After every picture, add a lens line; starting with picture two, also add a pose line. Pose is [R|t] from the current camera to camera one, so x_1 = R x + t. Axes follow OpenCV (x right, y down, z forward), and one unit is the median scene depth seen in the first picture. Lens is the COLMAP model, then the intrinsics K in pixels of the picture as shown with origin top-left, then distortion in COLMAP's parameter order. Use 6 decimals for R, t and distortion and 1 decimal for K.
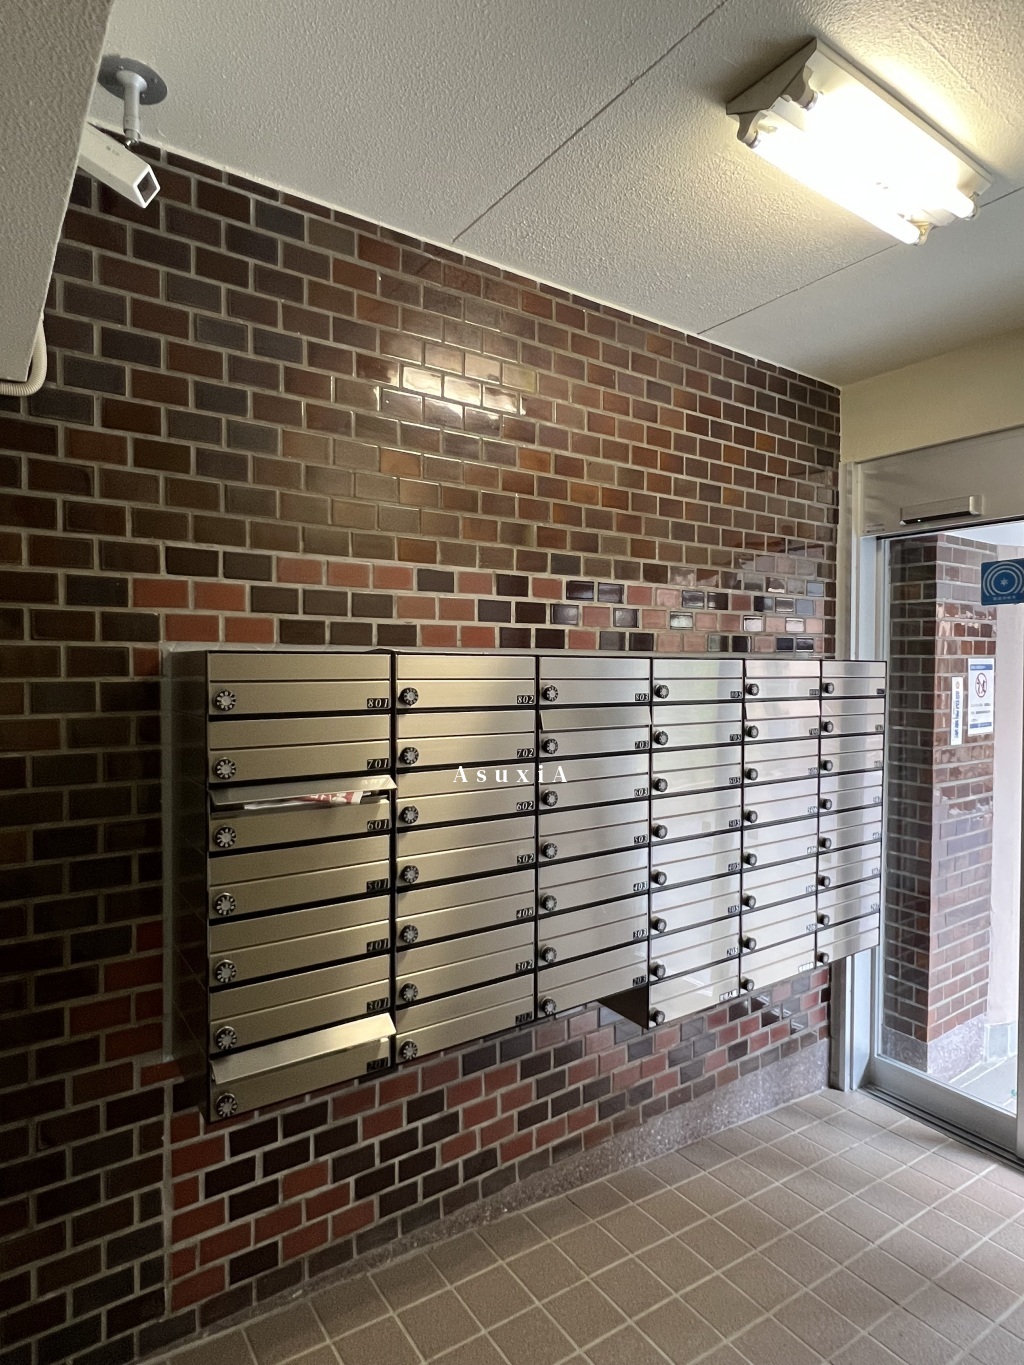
lens RADIAL K [[766.7, 0, 512.0], [0, 766.7, 682.5], [0, 0, 1]] dist [0.000270, -0.000016]
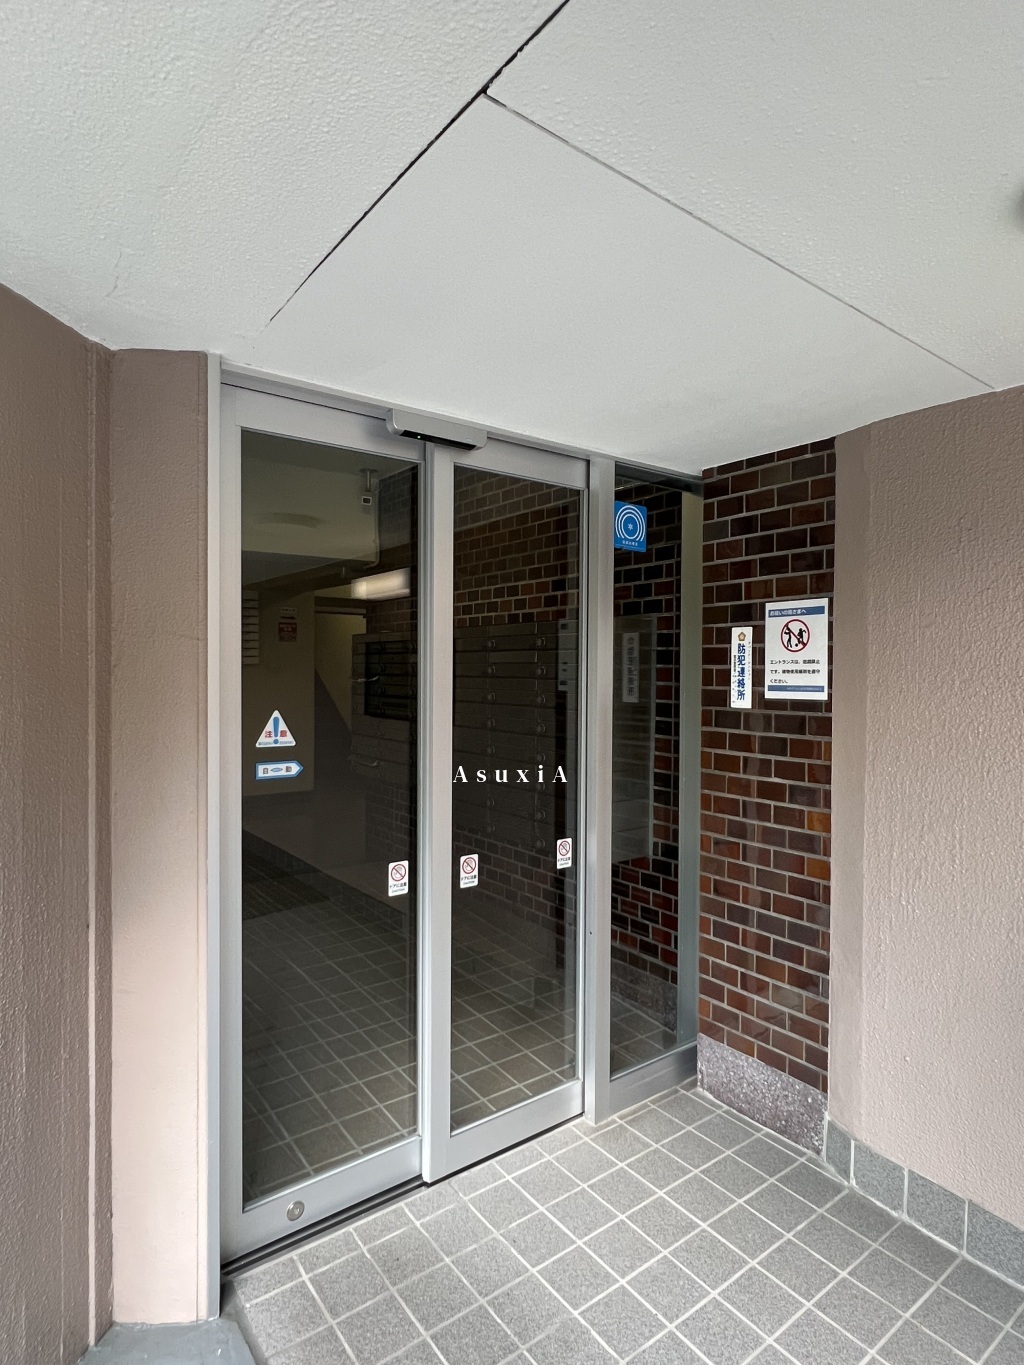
lens RADIAL K [[766.7, 0, 512.0], [0, 766.7, 682.5], [0, 0, 1]] dist [0.000270, -0.000016]
pose [[0.044143, 0.012546, -0.998946, 1.381604], [-0.029144, 0.999512, 0.011265, 0.050420], [0.998600, 0.028616, 0.044487, 0.700645]]
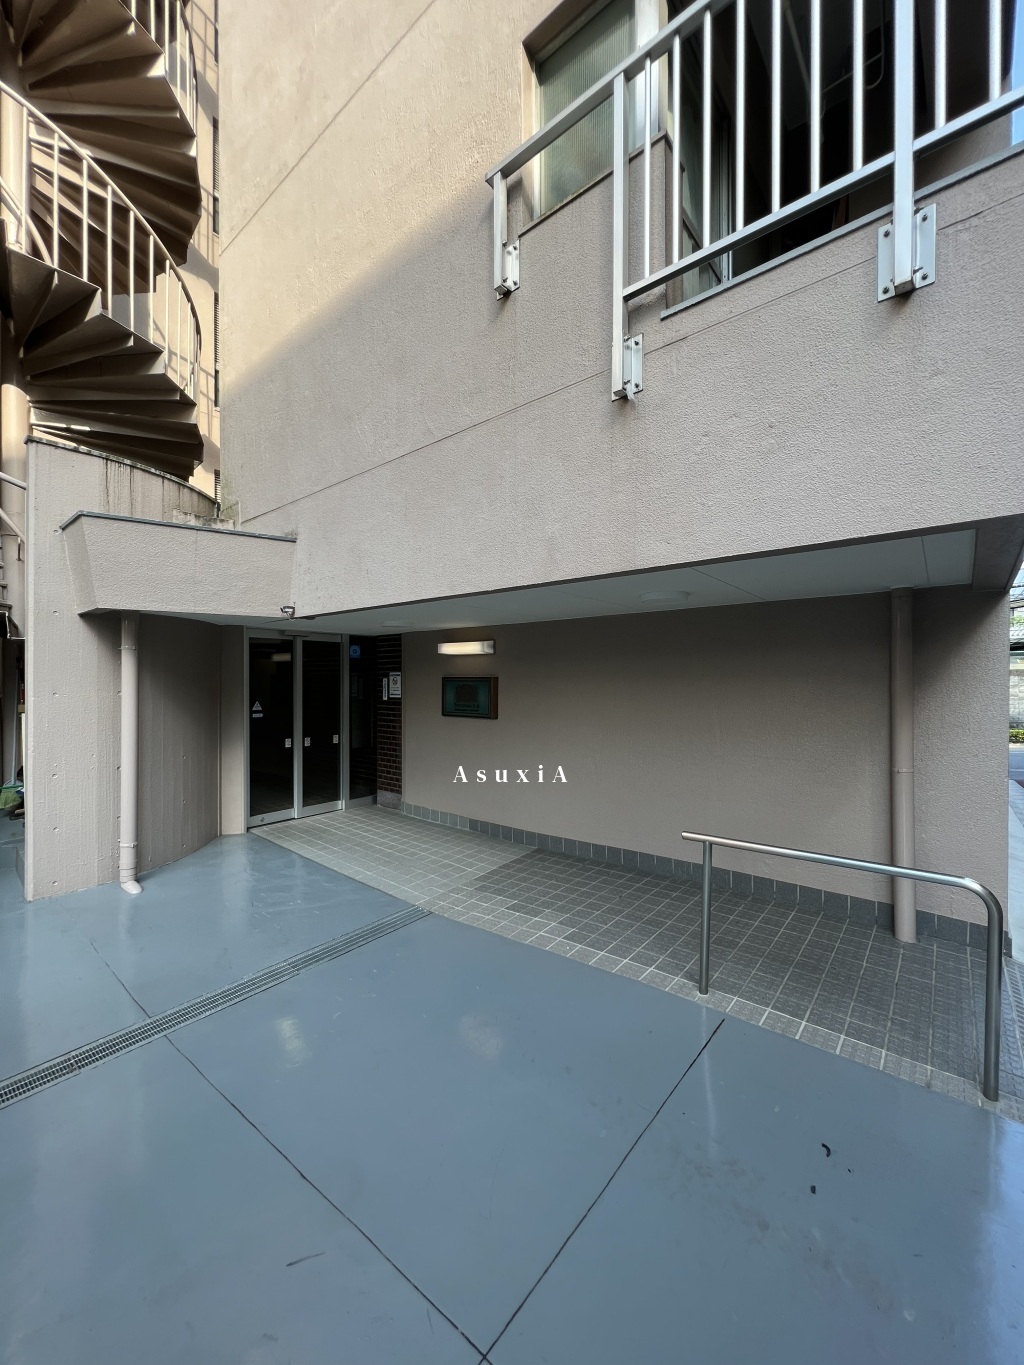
lens RADIAL K [[546.7, 0, 512.0], [0, 546.7, 682.5], [0, 0, 1]] dist [-0.001369, -0.000013]
pose [[0.267302, 0.002193, -0.963610, 2.842683], [-0.021627, 0.999759, -0.003724, 0.006906], [0.963370, 0.021836, 0.267285, 0.885039]]
